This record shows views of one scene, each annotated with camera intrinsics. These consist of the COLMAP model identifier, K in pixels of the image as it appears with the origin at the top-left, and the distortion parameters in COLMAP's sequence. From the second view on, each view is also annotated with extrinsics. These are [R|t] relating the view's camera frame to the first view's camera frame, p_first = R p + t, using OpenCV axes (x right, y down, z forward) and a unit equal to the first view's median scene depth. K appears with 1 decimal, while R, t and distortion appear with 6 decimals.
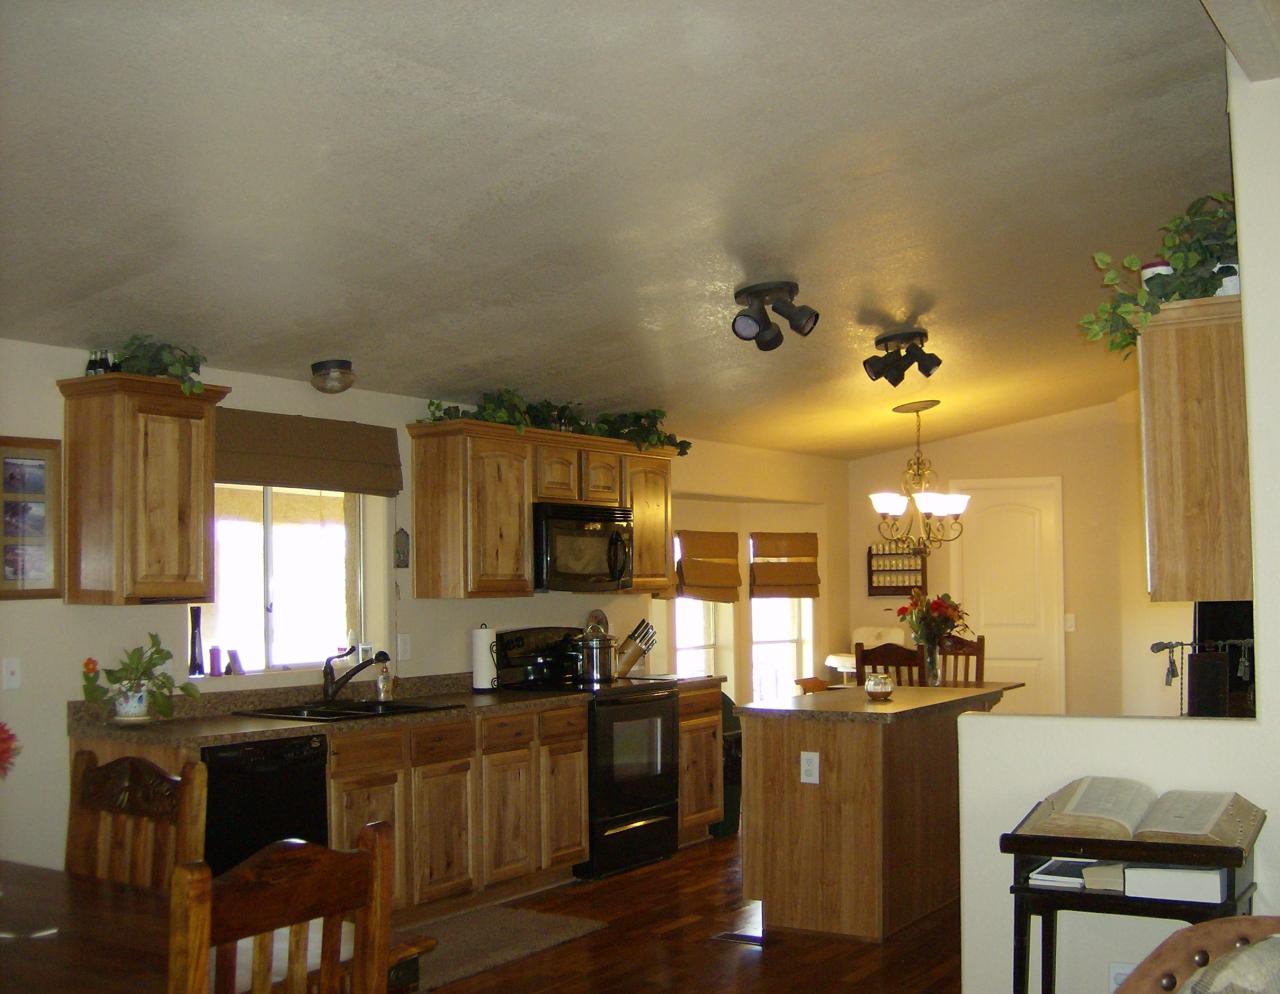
lens RADIAL K [[1512.0, 0, 640.0], [0, 1512.0, 497.0], [0, 0, 1]] dist [-0.182734, 0.049015]
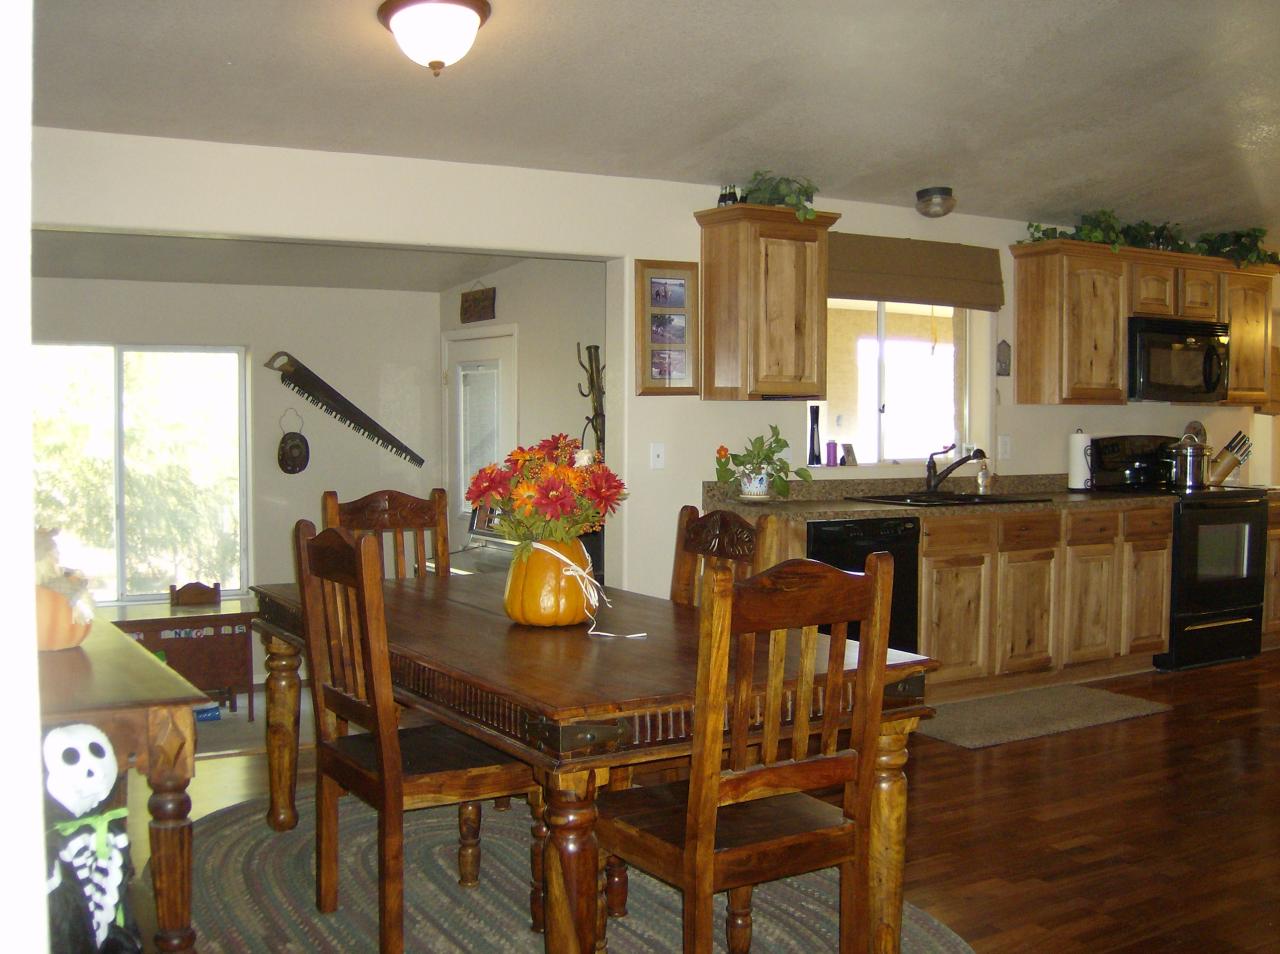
lens RADIAL K [[1468.0, 0, 640.0], [0, 1468.0, 477.0], [0, 0, 1]] dist [-0.153148, 0.022325]
pose [[0.889010, 0.035892, -0.456478, 0.098996], [0.006528, 0.995828, 0.091015, 0.023299], [0.457841, -0.083893, 0.885067, -0.075389]]
